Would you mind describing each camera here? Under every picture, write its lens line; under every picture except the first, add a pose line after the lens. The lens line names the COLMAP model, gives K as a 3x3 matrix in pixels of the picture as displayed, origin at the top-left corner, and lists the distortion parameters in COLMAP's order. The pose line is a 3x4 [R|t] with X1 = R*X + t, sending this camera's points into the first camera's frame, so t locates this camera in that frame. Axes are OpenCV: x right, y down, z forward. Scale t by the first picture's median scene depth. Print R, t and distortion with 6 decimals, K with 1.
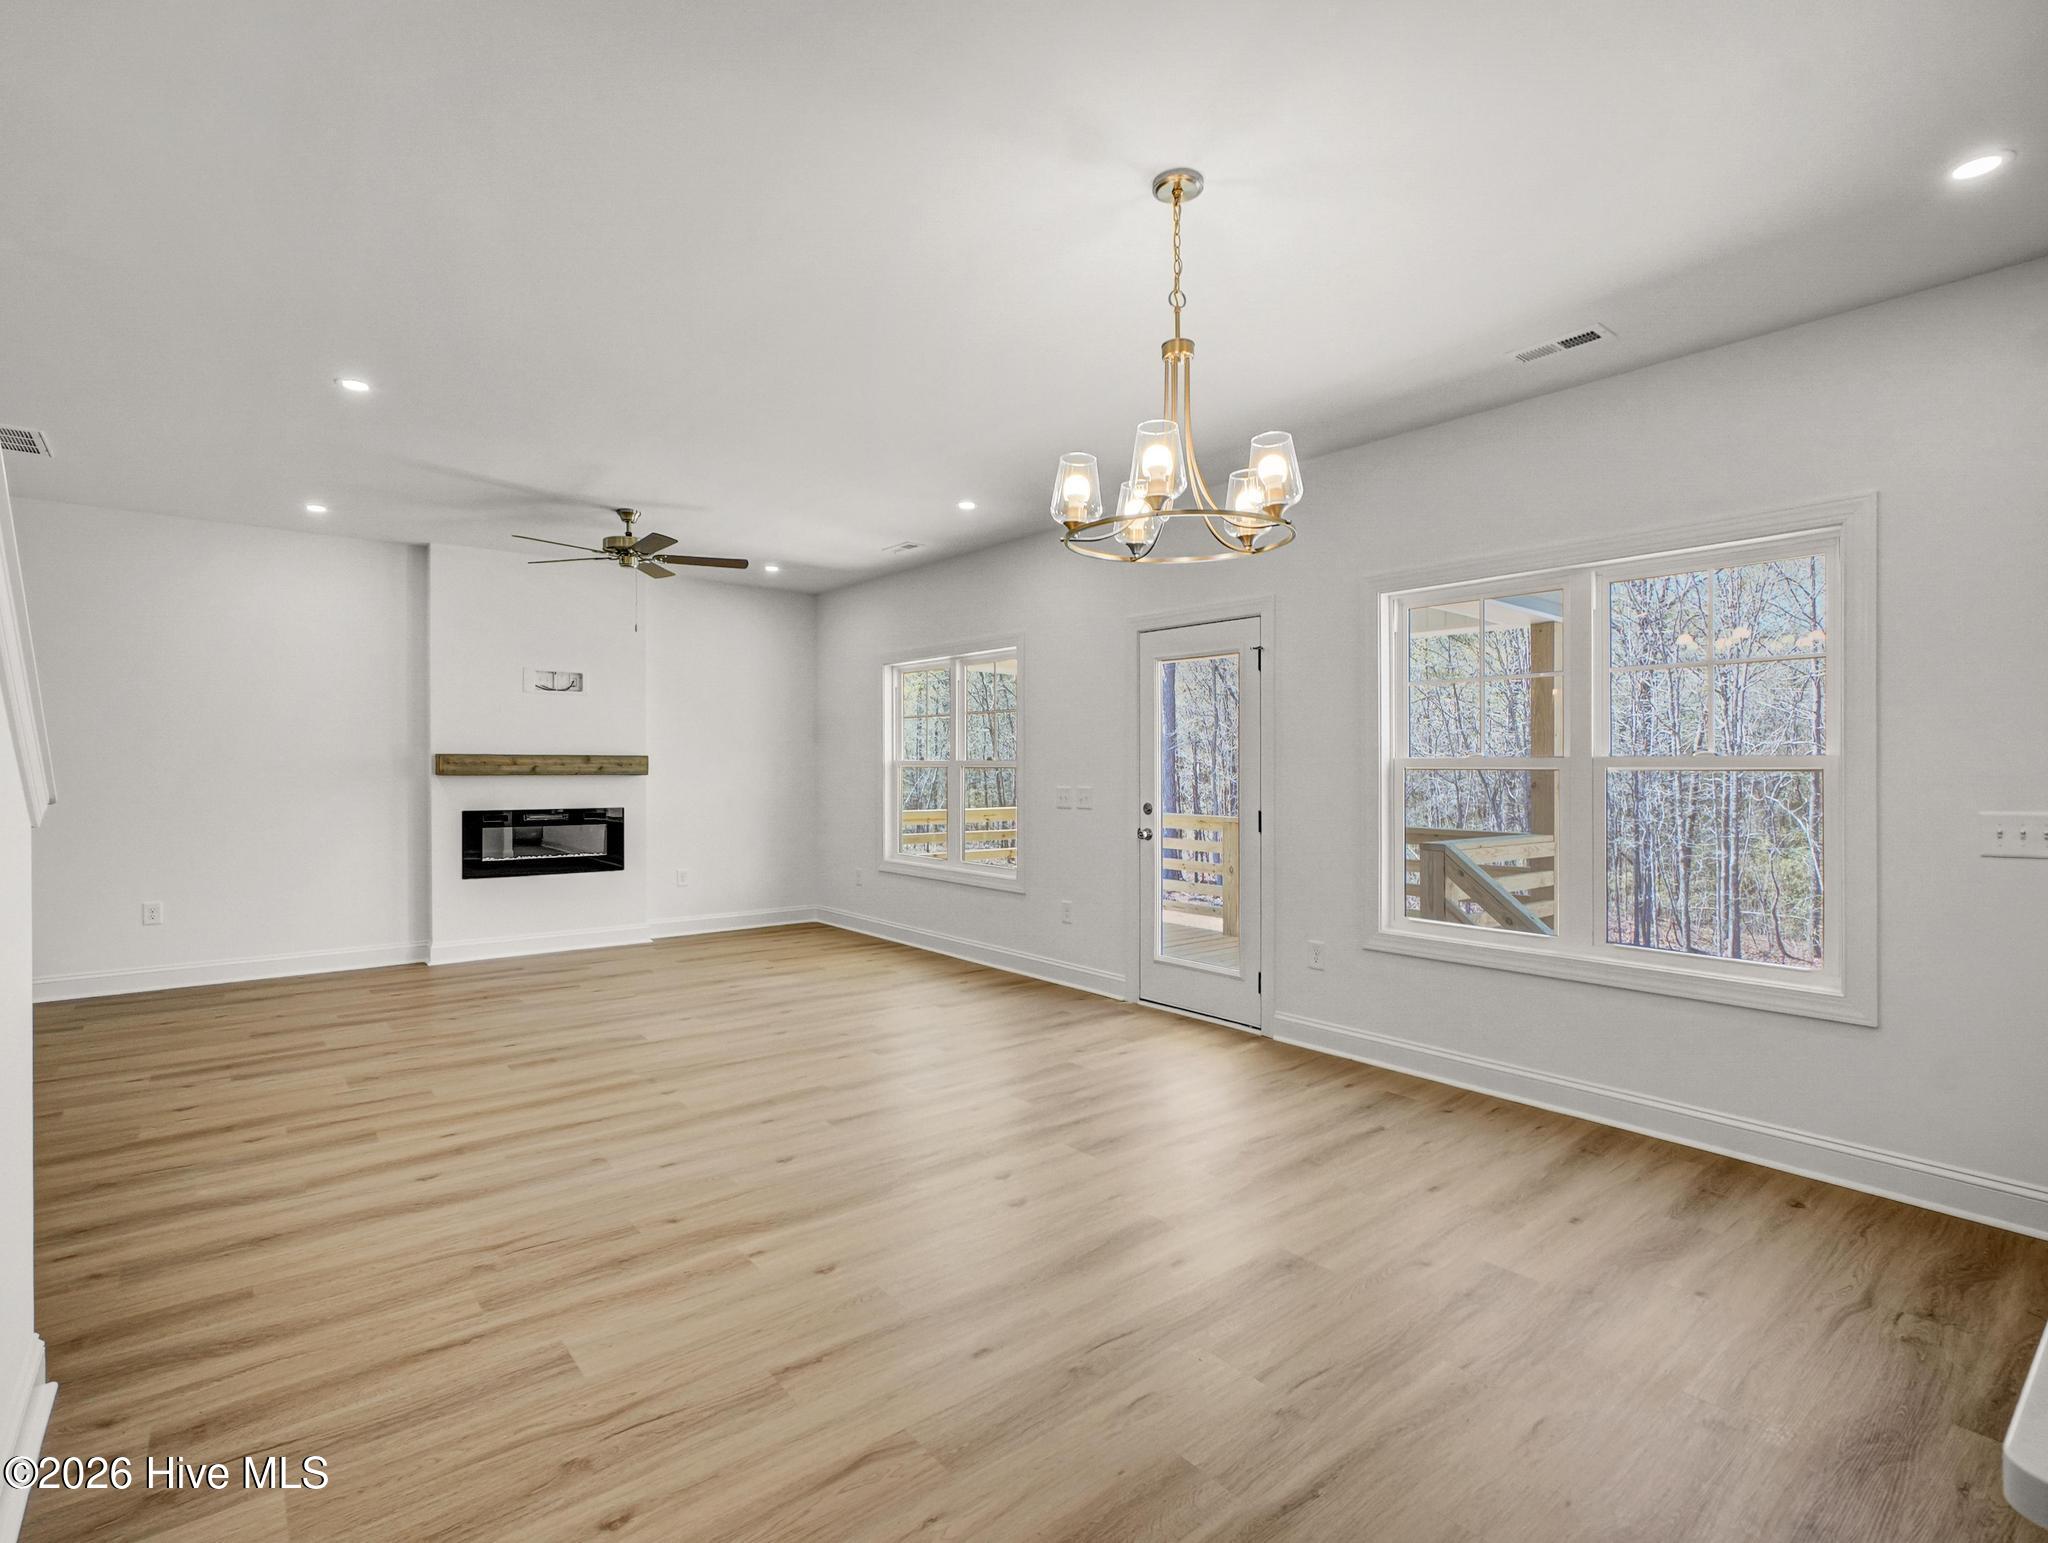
lens RADIAL K [[1003.4, 0, 1023.6], [0, 1003.4, 766.6], [0, 0, 1]] dist [-0.023042, 0.013610]
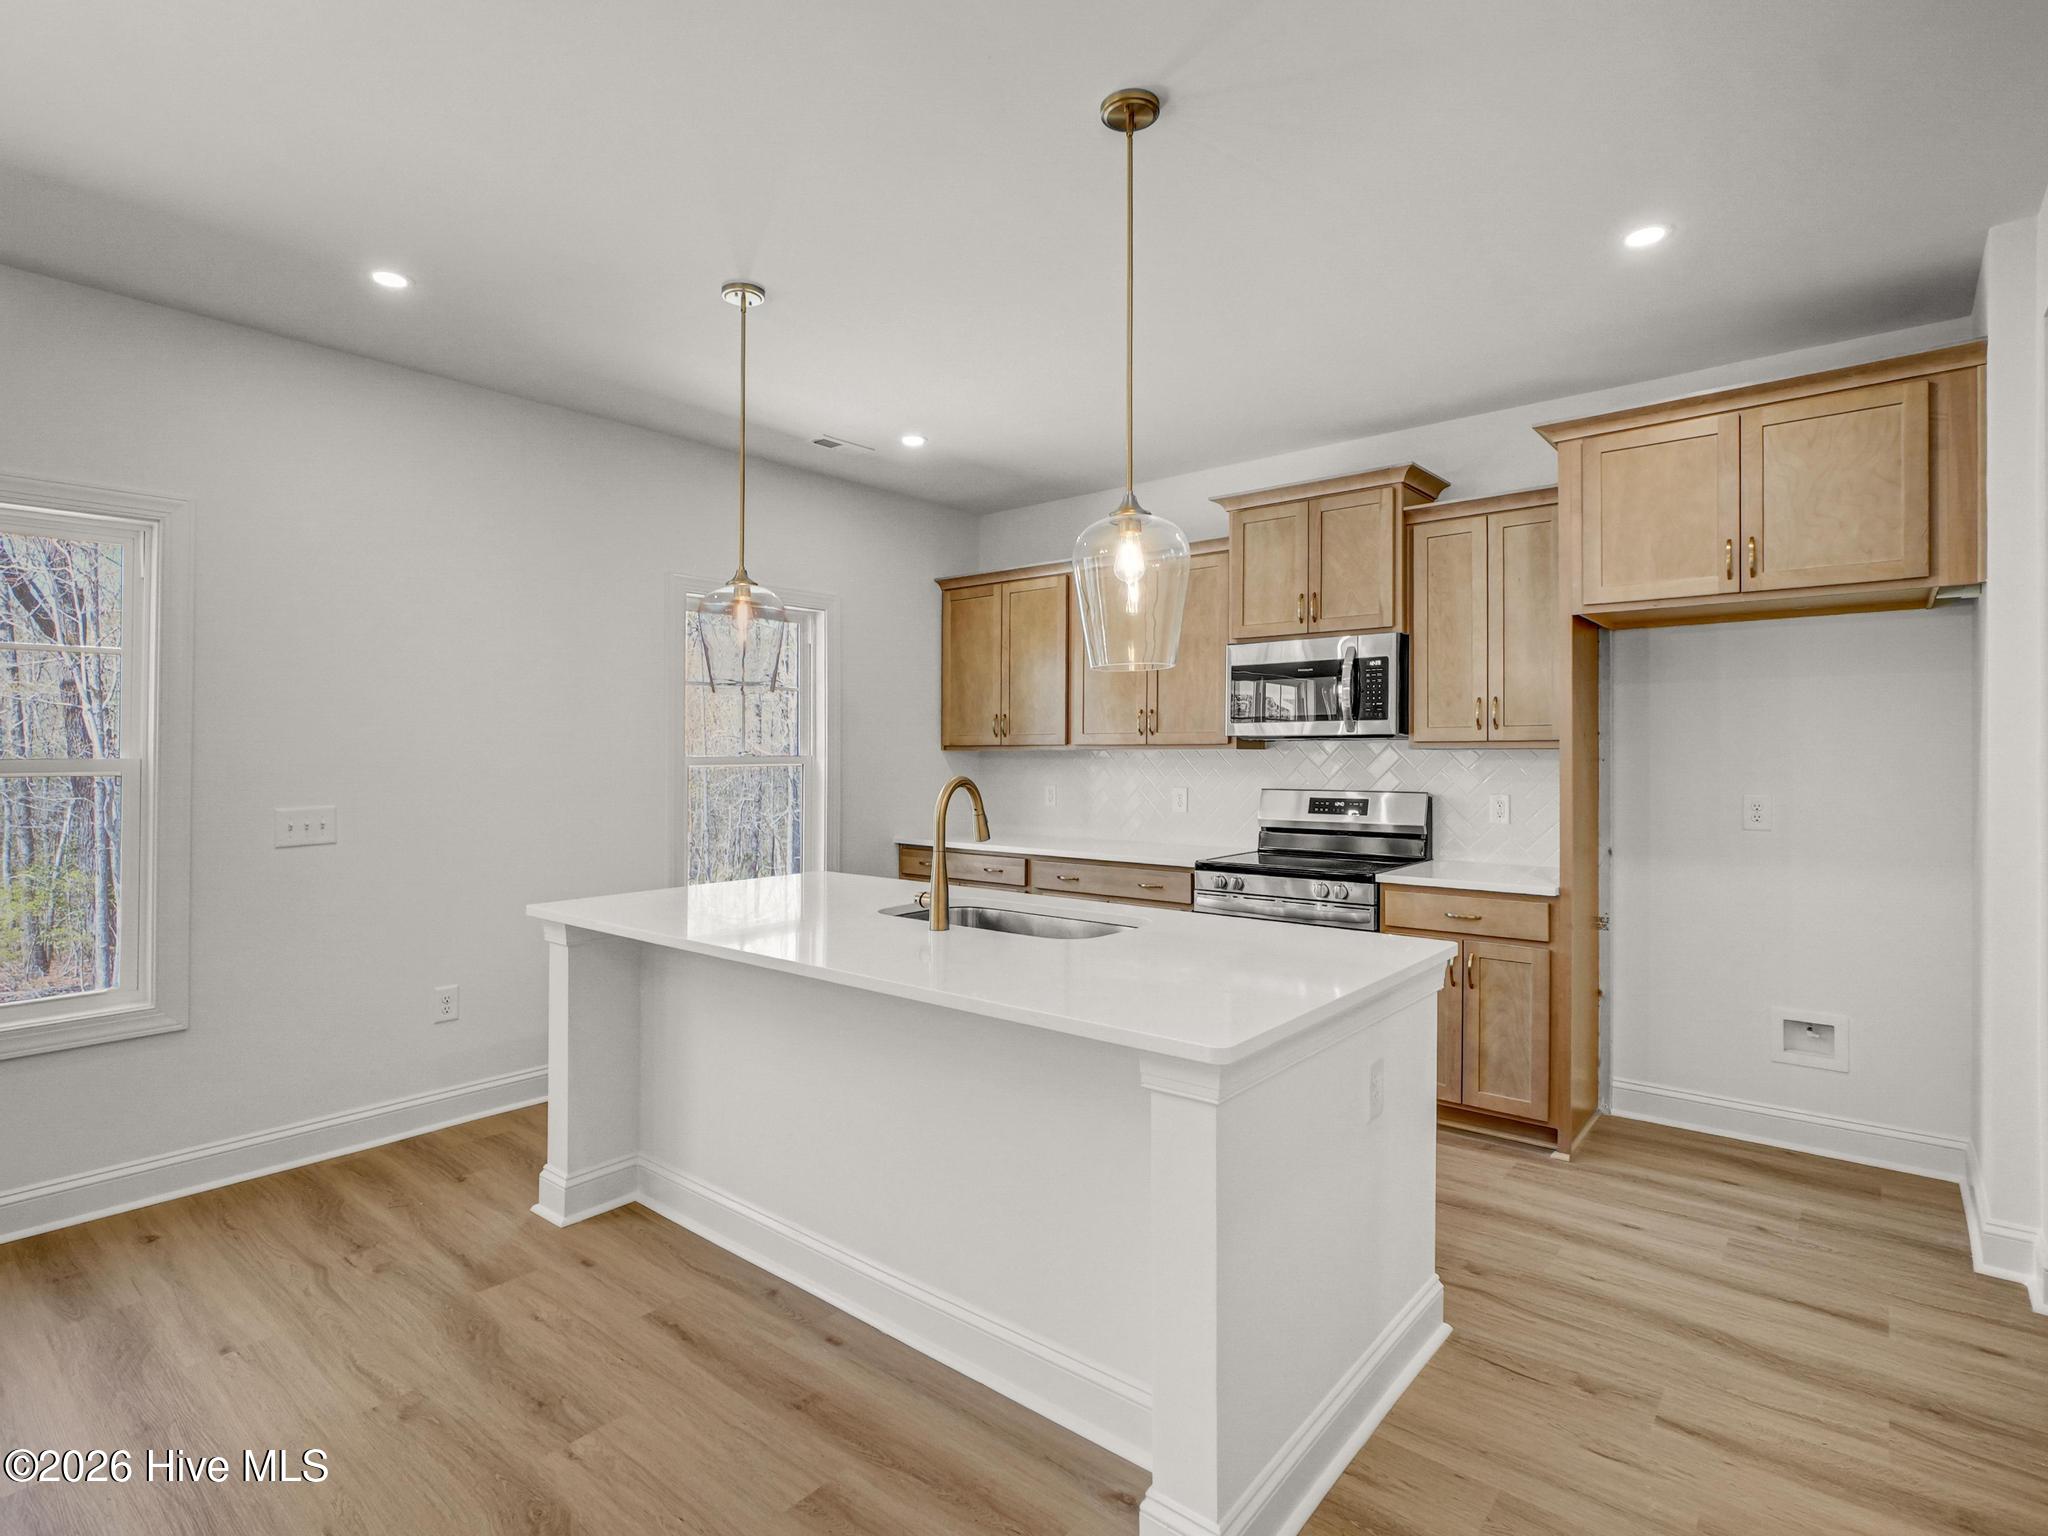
lens RADIAL K [[1026.0, 0, 996.3], [0, 1026.0, 758.4], [0, 0, 1]] dist [-0.002540, 0.000845]
pose [[-0.170307, -0.009363, 0.985346, -0.192959], [0.000352, 0.999954, 0.009563, -0.013692], [-0.985391, 0.001976, -0.170296, 0.238631]]
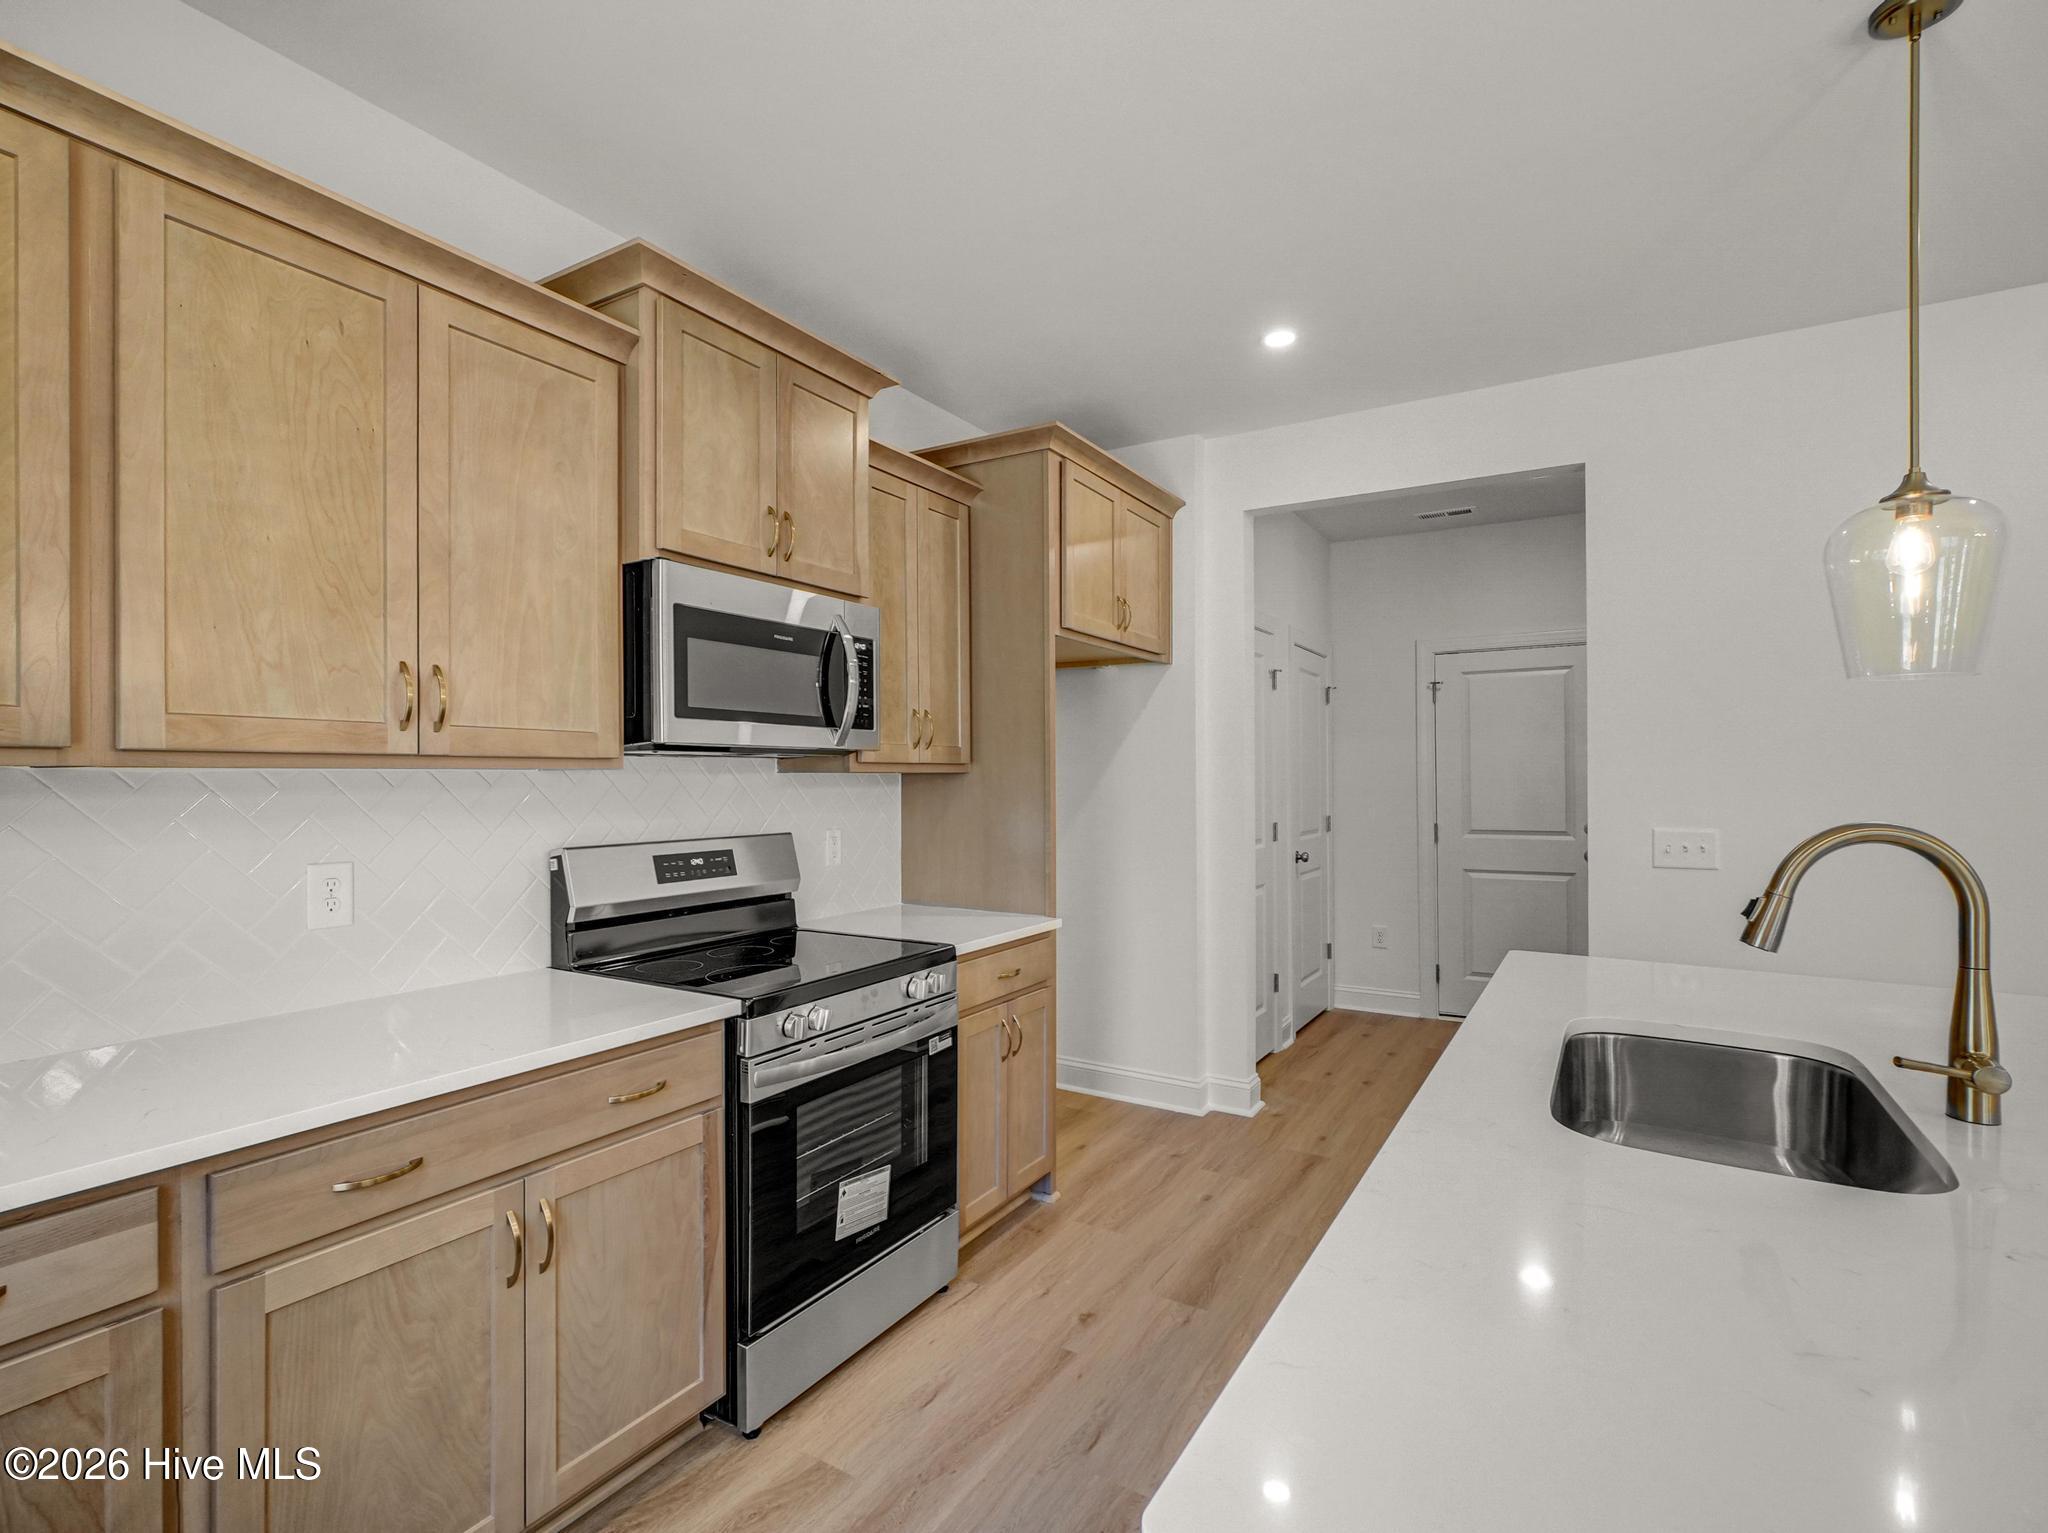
lens RADIAL K [[993.0, 0, 1021.5], [0, 993.0, 779.0], [0, 0, 1]] dist [-0.002875, -0.000474]
pose [[-0.943200, -0.003319, -0.332210, 0.706076], [-0.003870, 0.999992, 0.000996, -0.009646], [0.332204, 0.002225, -0.943205, 0.350997]]
